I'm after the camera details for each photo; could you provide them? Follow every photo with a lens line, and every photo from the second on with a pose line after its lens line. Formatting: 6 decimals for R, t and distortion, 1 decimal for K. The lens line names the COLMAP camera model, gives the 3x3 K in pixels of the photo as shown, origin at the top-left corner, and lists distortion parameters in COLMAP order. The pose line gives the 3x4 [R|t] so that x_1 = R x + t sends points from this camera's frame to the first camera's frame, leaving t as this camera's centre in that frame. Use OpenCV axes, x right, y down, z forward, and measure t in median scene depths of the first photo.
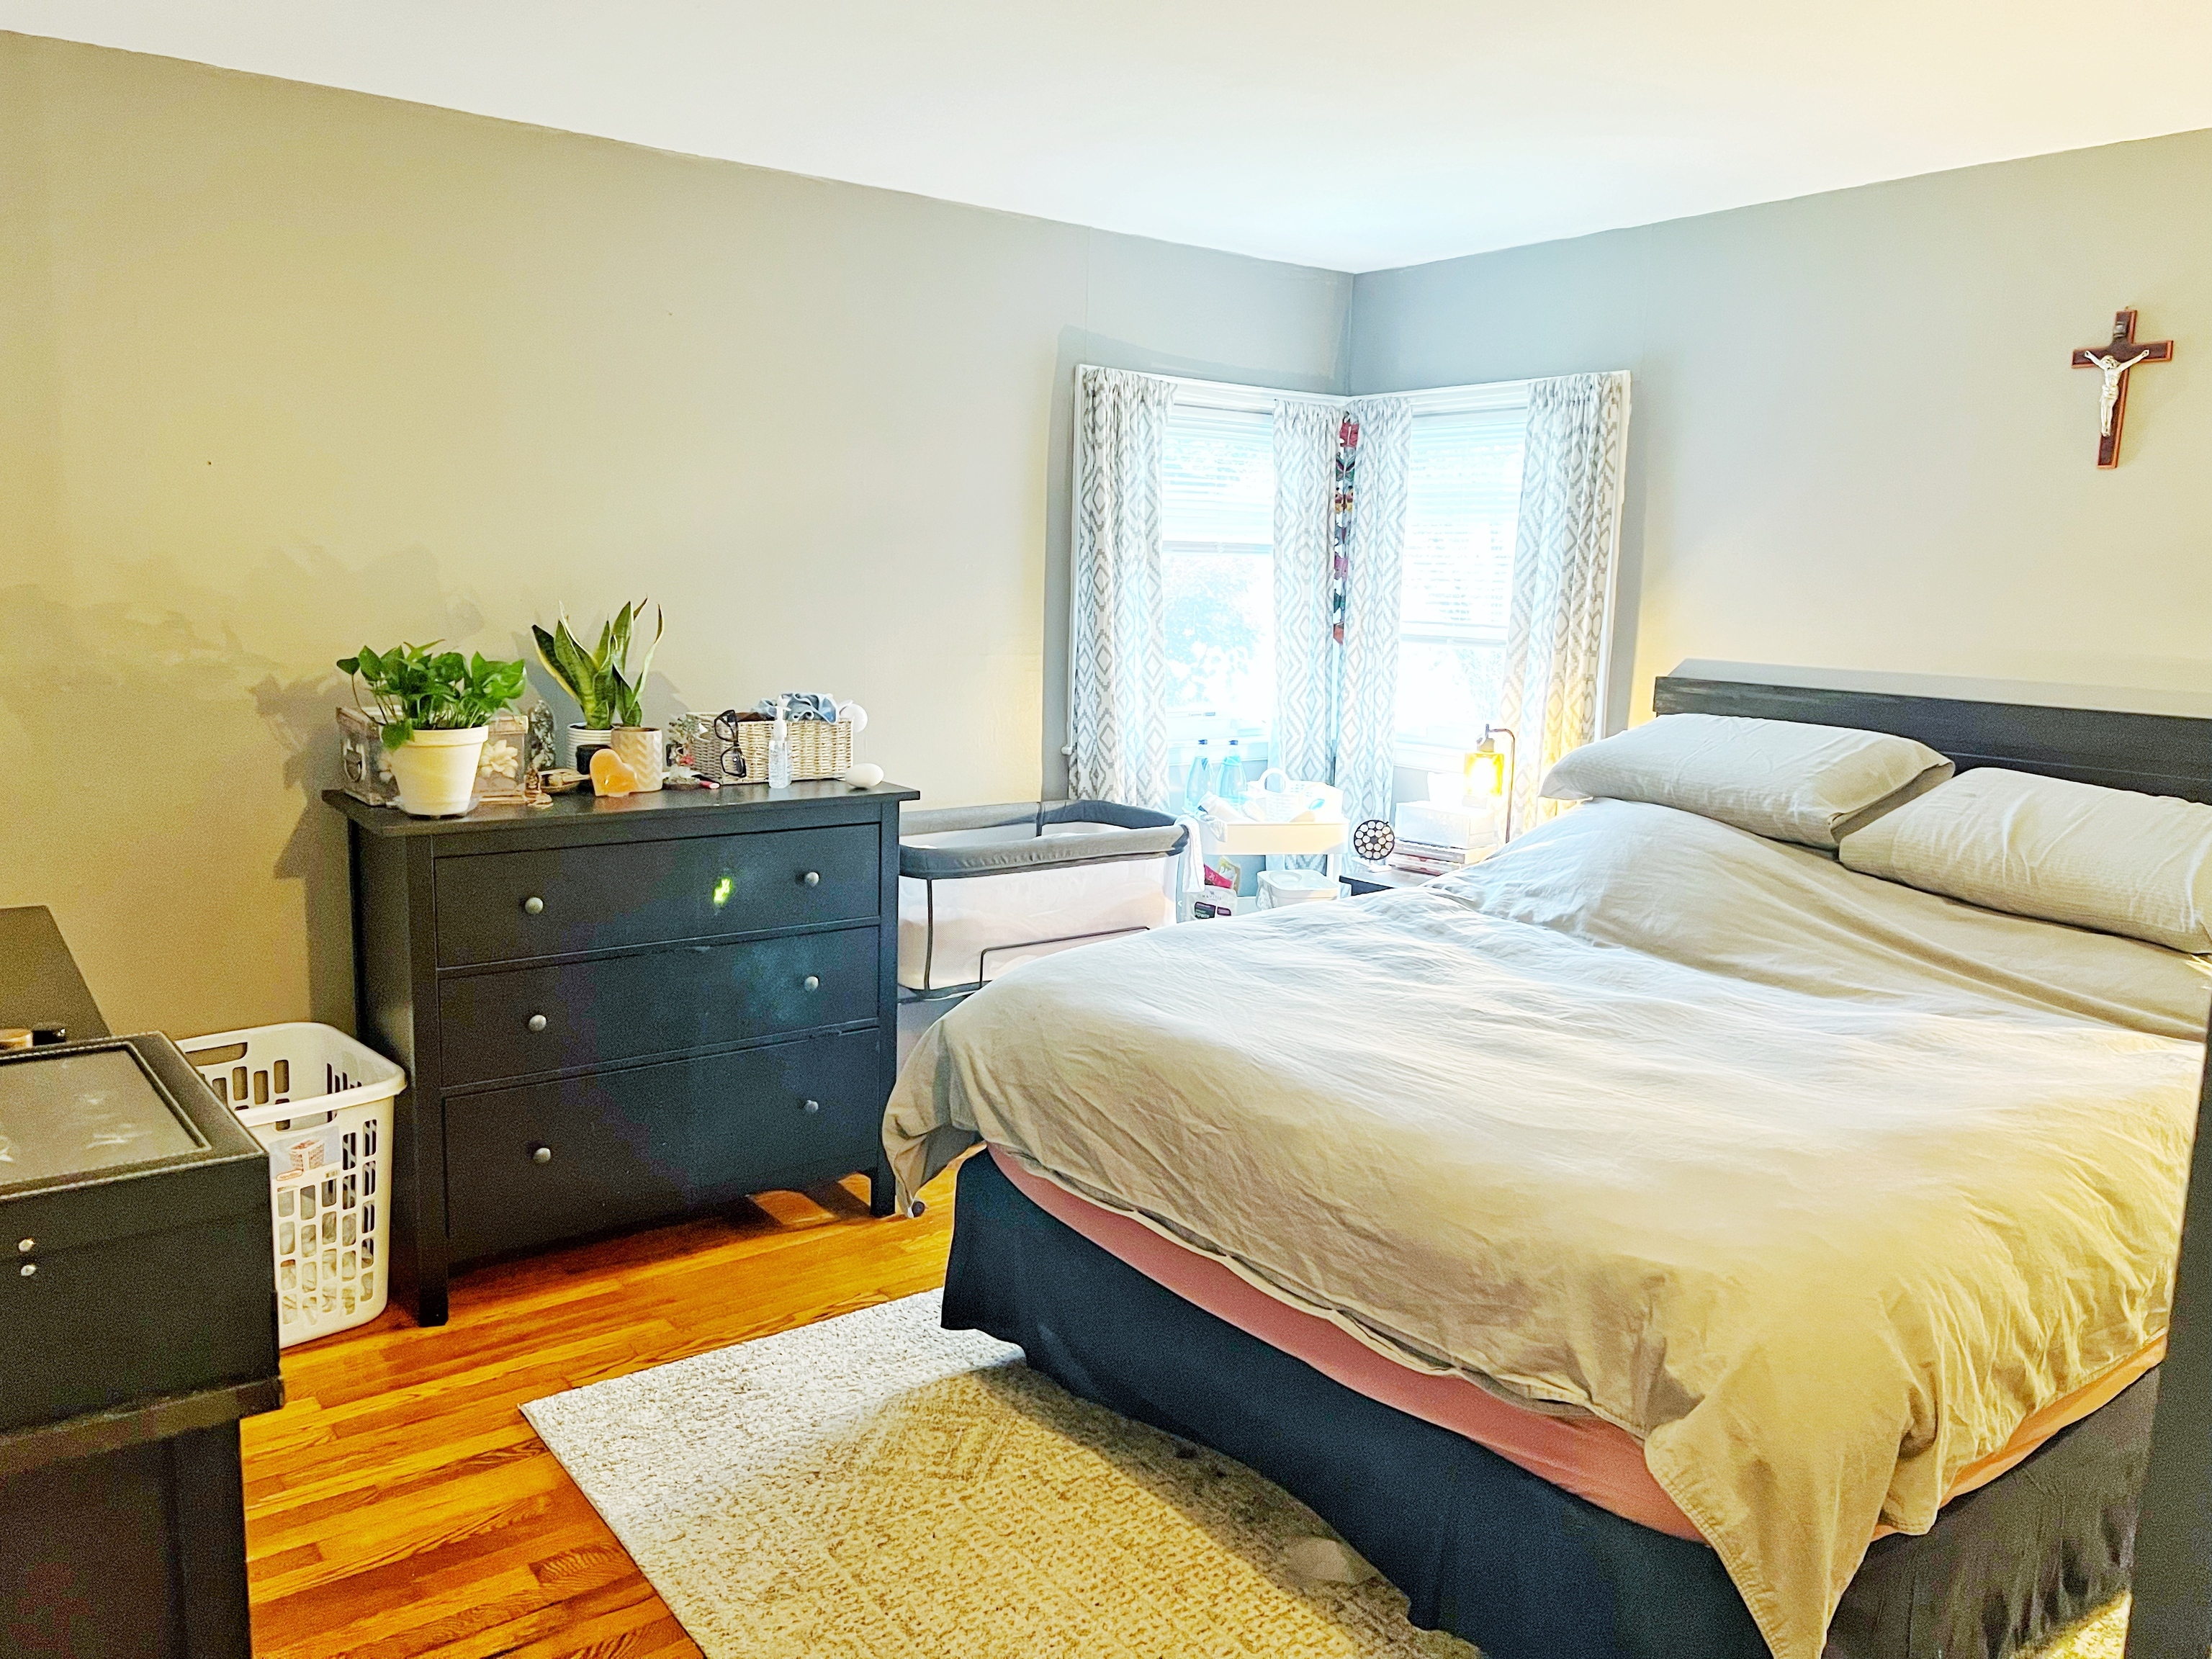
lens RADIAL K [[1652.2, 0, 1104.1], [0, 1652.2, 823.9], [0, 0, 1]] dist [0.071692, -0.085482]
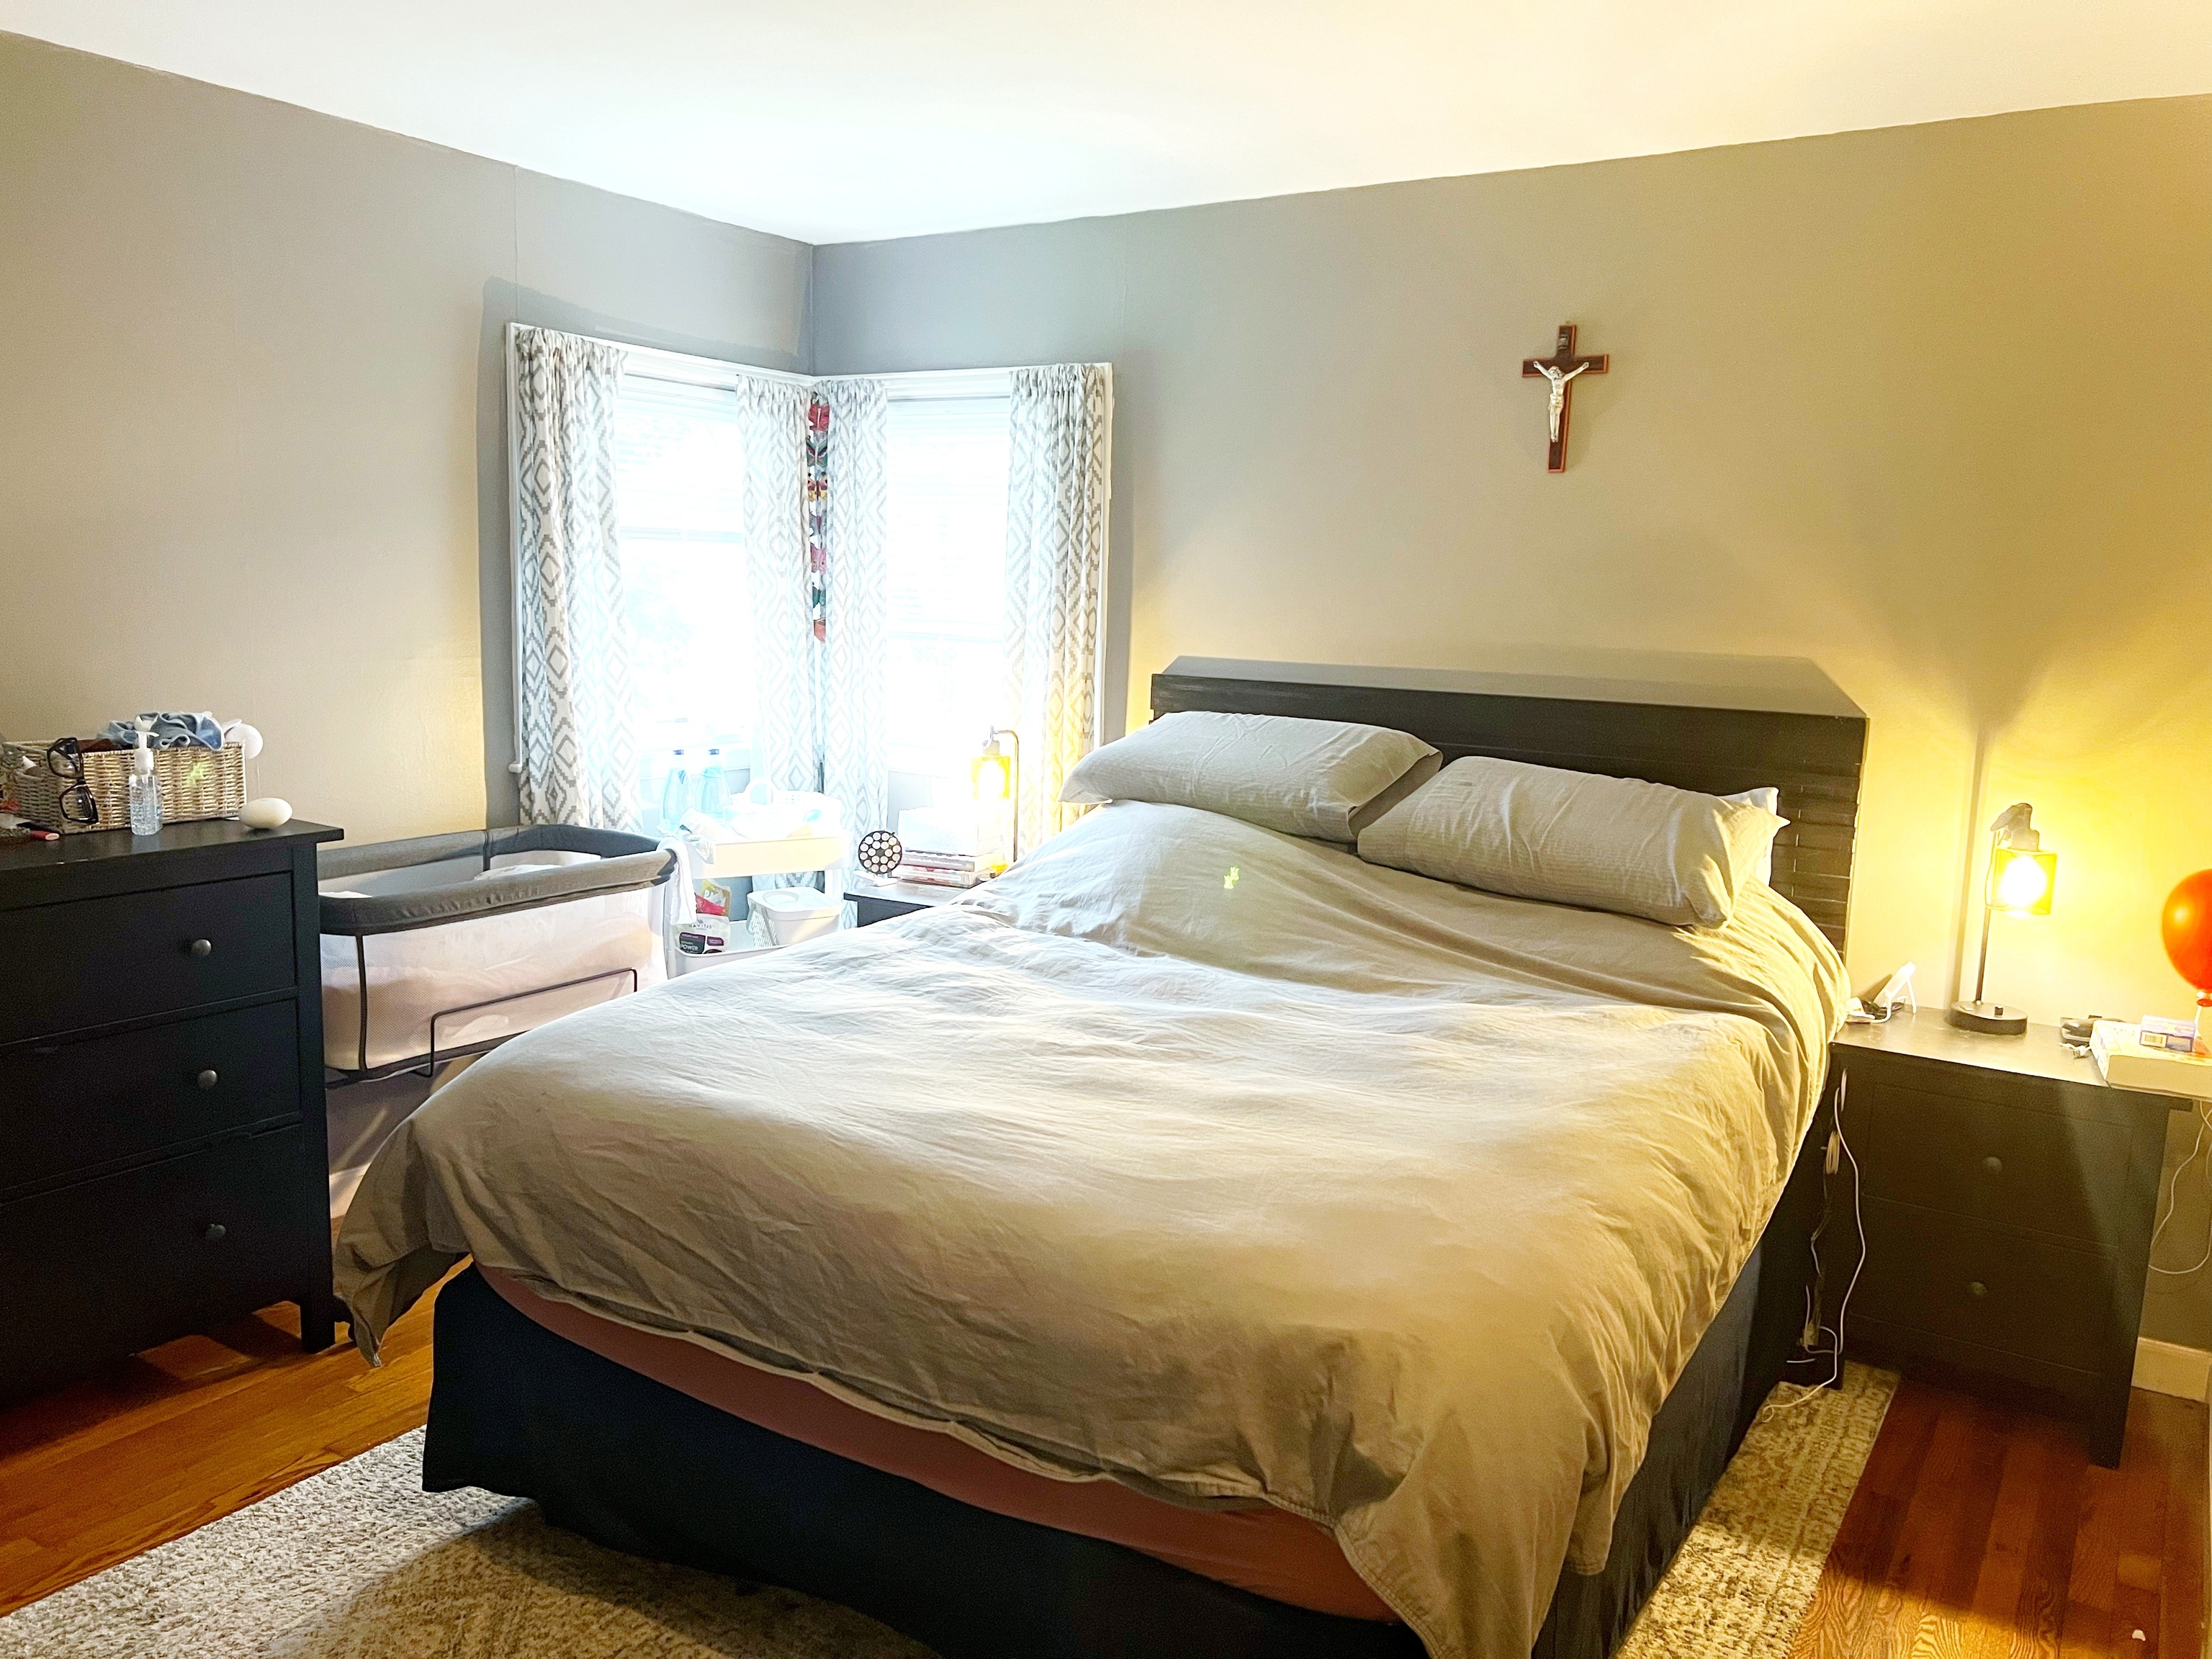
lens RADIAL K [[1652.2, 0, 1128.5], [0, 1652.2, 826.8], [0, 0, 1]] dist [0.071692, -0.085482]
pose [[0.935912, -0.051367, 0.348468, -0.040654], [0.049108, 0.998676, 0.015320, -0.016359], [-0.348794, 0.002774, 0.937195, 0.101426]]
